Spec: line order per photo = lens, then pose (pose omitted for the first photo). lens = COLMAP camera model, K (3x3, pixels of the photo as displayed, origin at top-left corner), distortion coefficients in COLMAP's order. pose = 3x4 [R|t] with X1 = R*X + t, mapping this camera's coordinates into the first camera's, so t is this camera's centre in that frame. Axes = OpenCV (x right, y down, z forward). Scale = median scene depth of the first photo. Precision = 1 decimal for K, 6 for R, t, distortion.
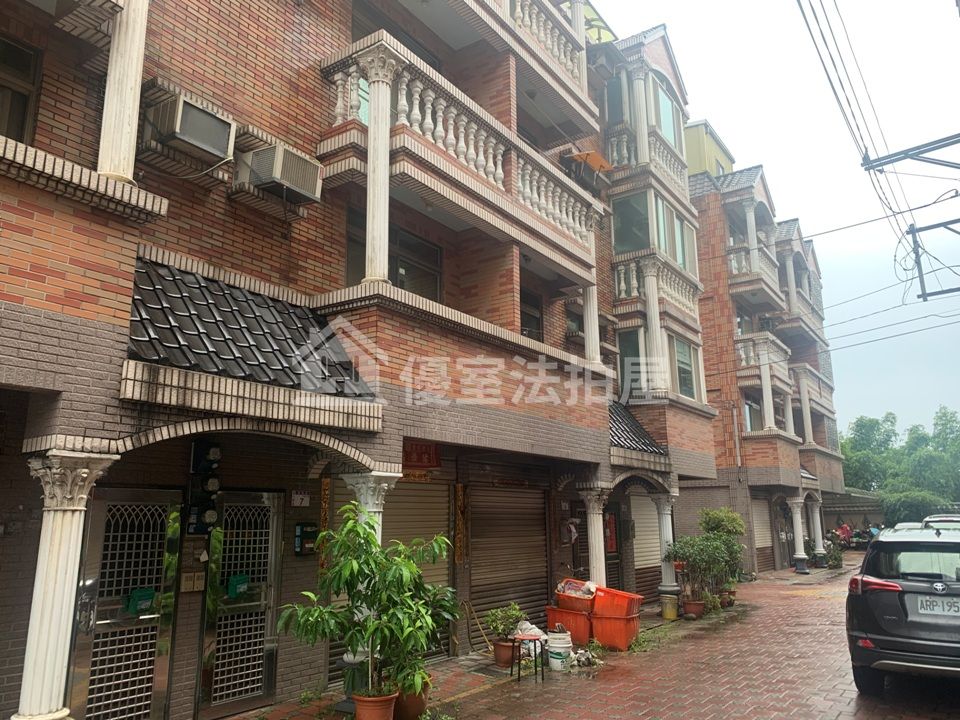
lens RADIAL K [[731.5, 0, 487.8], [0, 731.5, 352.2], [0, 0, 1]] dist [0.023030, -0.019868]
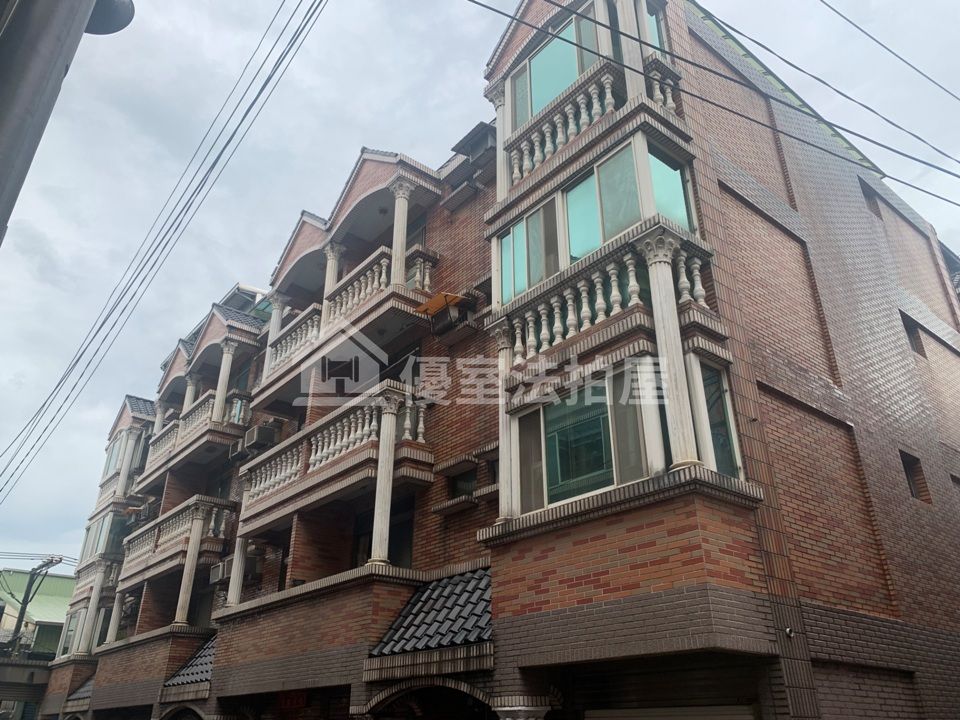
lens RADIAL K [[731.5, 0, 472.9], [0, 731.5, 354.6], [0, 0, 1]] dist [0.023030, -0.019868]
pose [[-0.290621, -0.442707, -0.848263, 1.089803], [0.212971, 0.834360, -0.508416, 0.315026], [0.932836, -0.328412, -0.148199, 1.454284]]
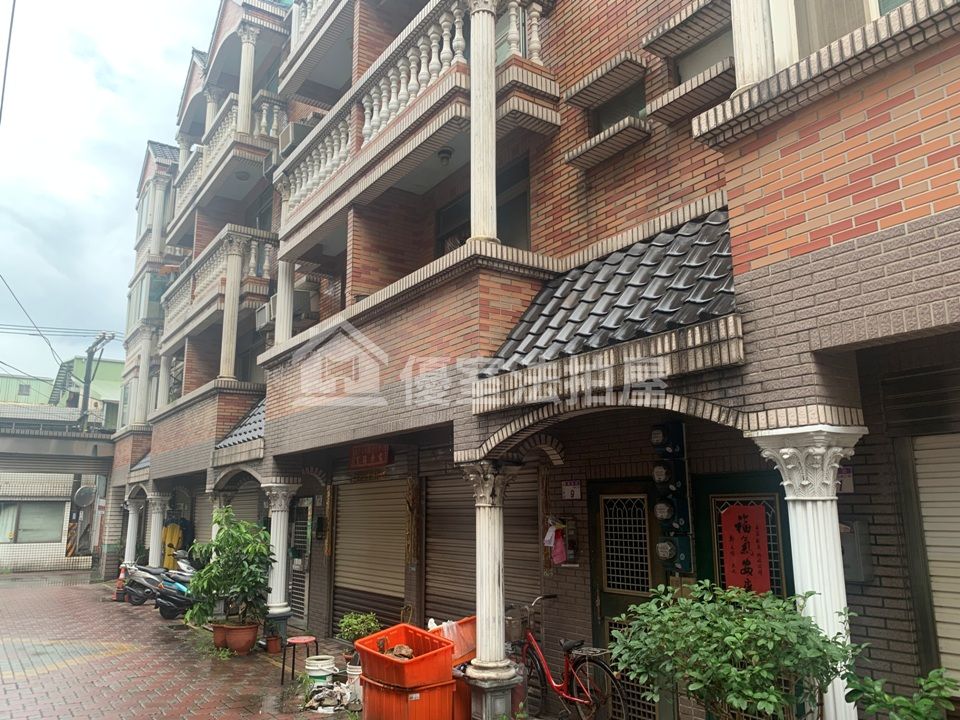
lens RADIAL K [[731.5, 0, 482.7], [0, 731.5, 357.9], [0, 0, 1]] dist [0.023030, -0.019868]
pose [[-0.363281, -0.187287, -0.912661, 0.703540], [0.215771, 0.936042, -0.277971, 0.280205], [0.906350, -0.297907, -0.299636, 1.250190]]
